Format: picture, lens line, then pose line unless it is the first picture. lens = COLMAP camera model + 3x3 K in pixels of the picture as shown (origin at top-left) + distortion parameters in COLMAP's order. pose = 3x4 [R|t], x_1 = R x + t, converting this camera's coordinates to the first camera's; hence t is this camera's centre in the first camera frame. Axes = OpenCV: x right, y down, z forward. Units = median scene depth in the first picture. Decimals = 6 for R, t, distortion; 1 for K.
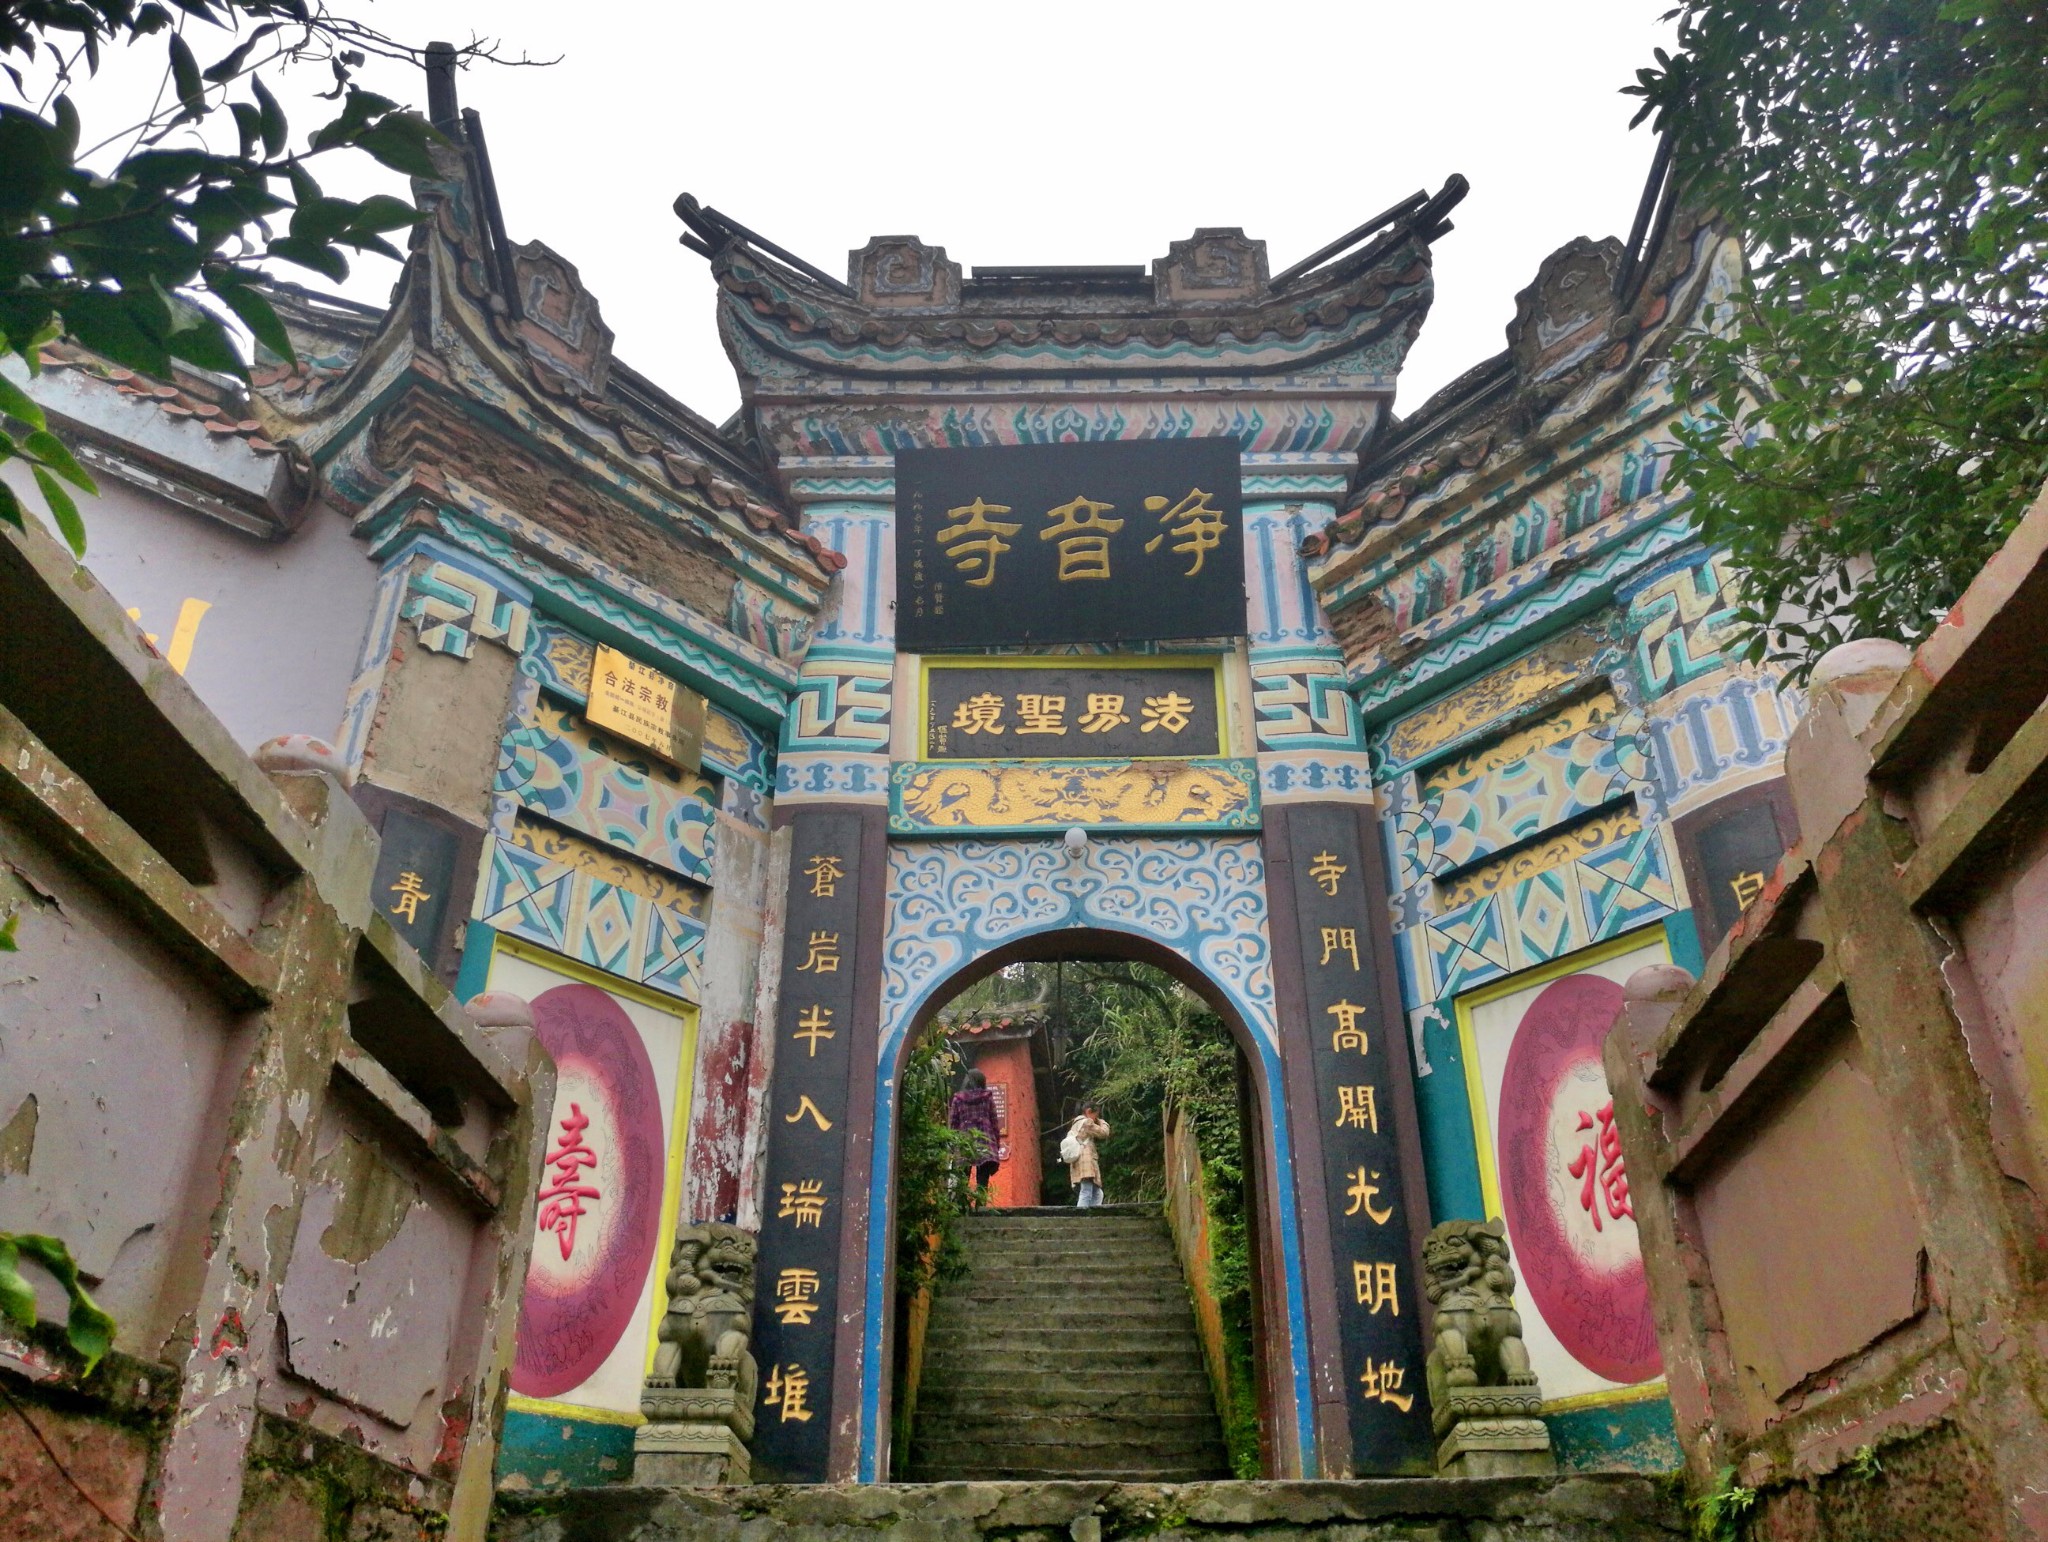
lens RADIAL K [[1590.7, 0, 1024.0], [0, 1590.7, 771.0], [0, 0, 1]] dist [-0.010562, -0.007334]
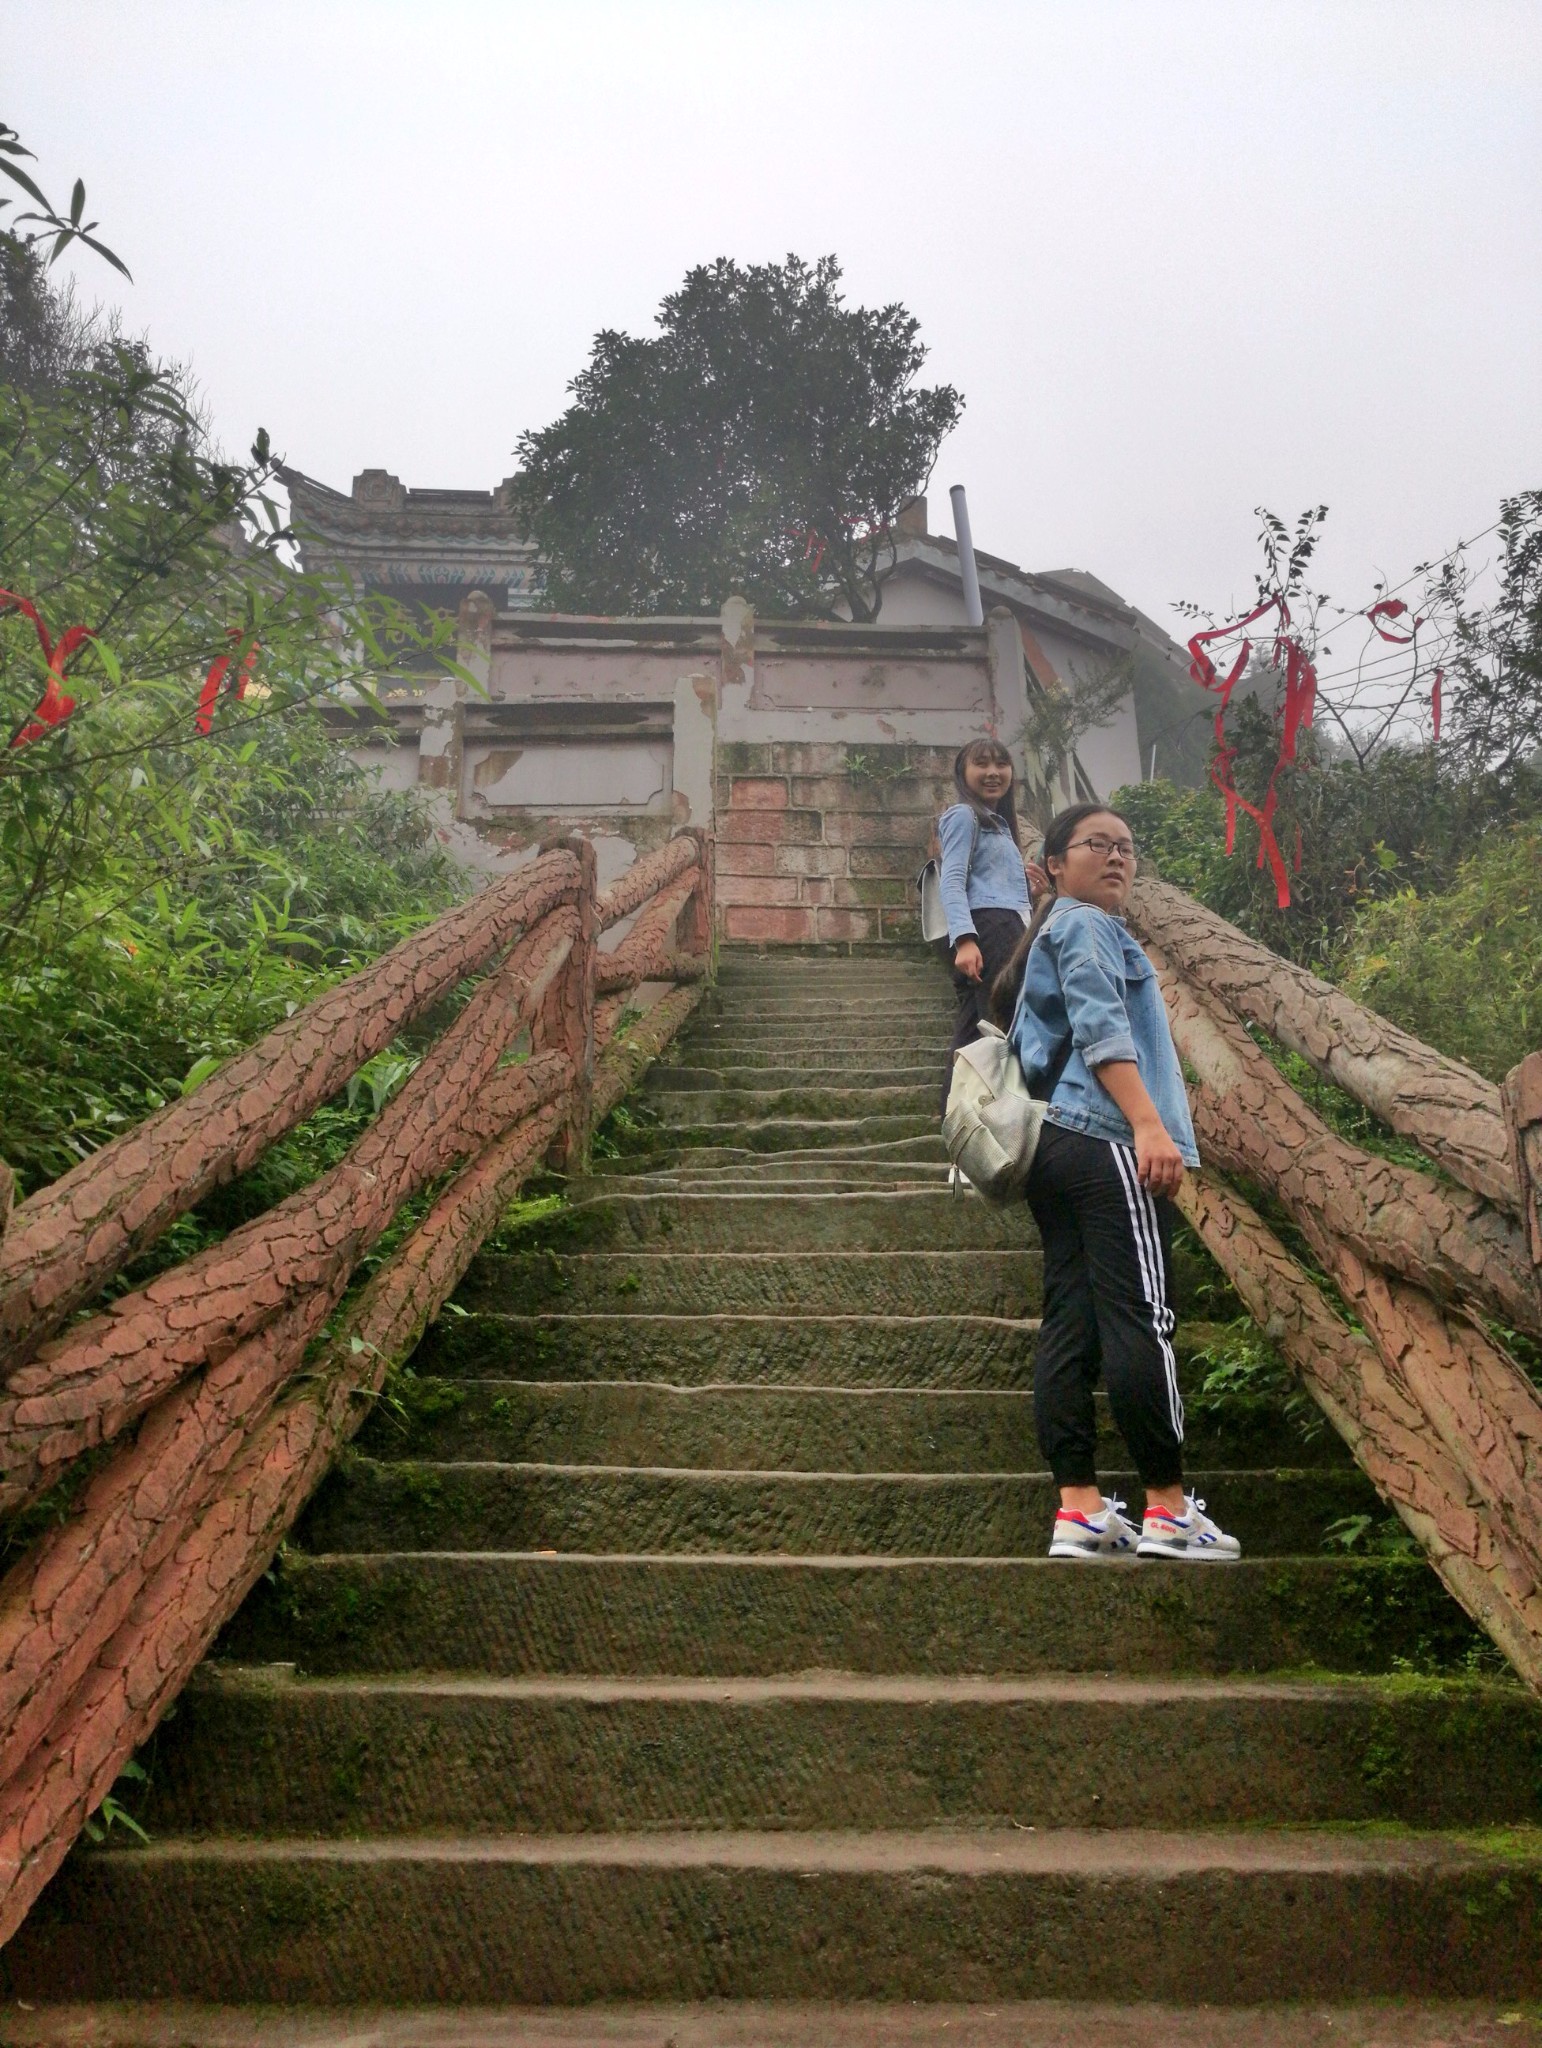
lens RADIAL K [[1620.6, 0, 771.0], [0, 1620.6, 1024.0], [0, 0, 1]] dist [-0.040821, 0.095780]
pose [[0.997327, 0.028254, 0.067377, 0.436911], [-0.039504, 0.984307, 0.171988, 0.011676], [-0.061460, -0.174190, 0.982792, -1.761974]]
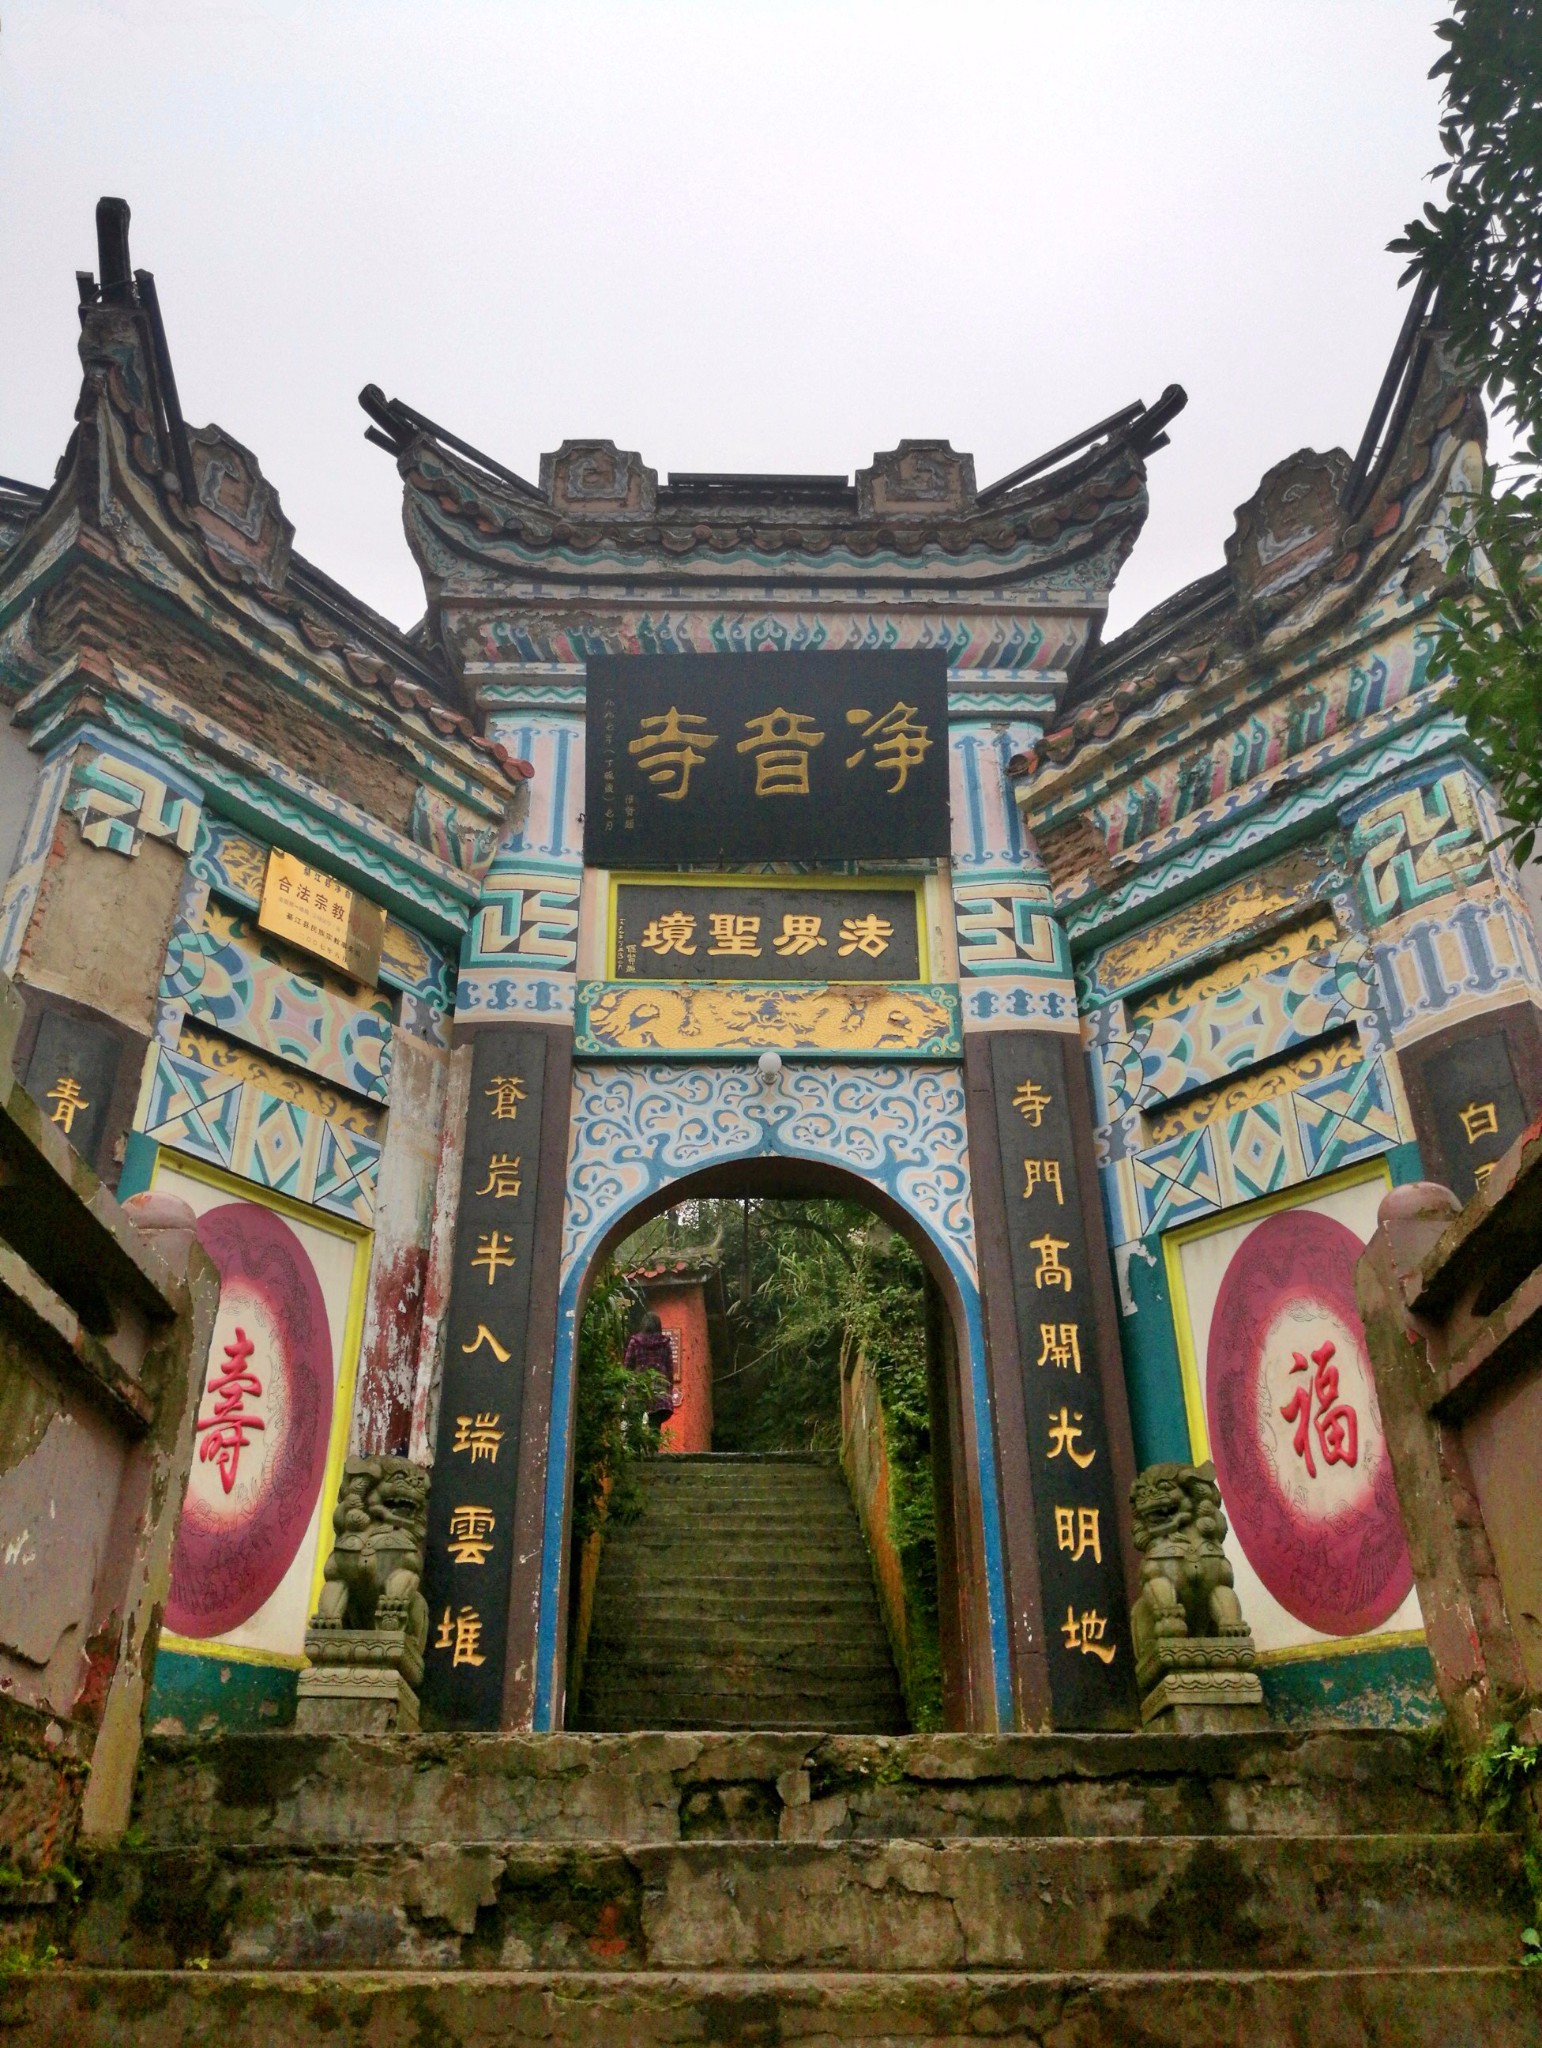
lens RADIAL K [[1590.7, 0, 725.6], [0, 1590.7, 1035.3], [0, 0, 1]] dist [-0.010562, -0.007334]
pose [[0.999664, 0.018324, 0.018360, -0.012575], [-0.018460, 0.999803, 0.007296, 0.020237], [-0.018223, -0.007632, 0.999805, 0.045227]]
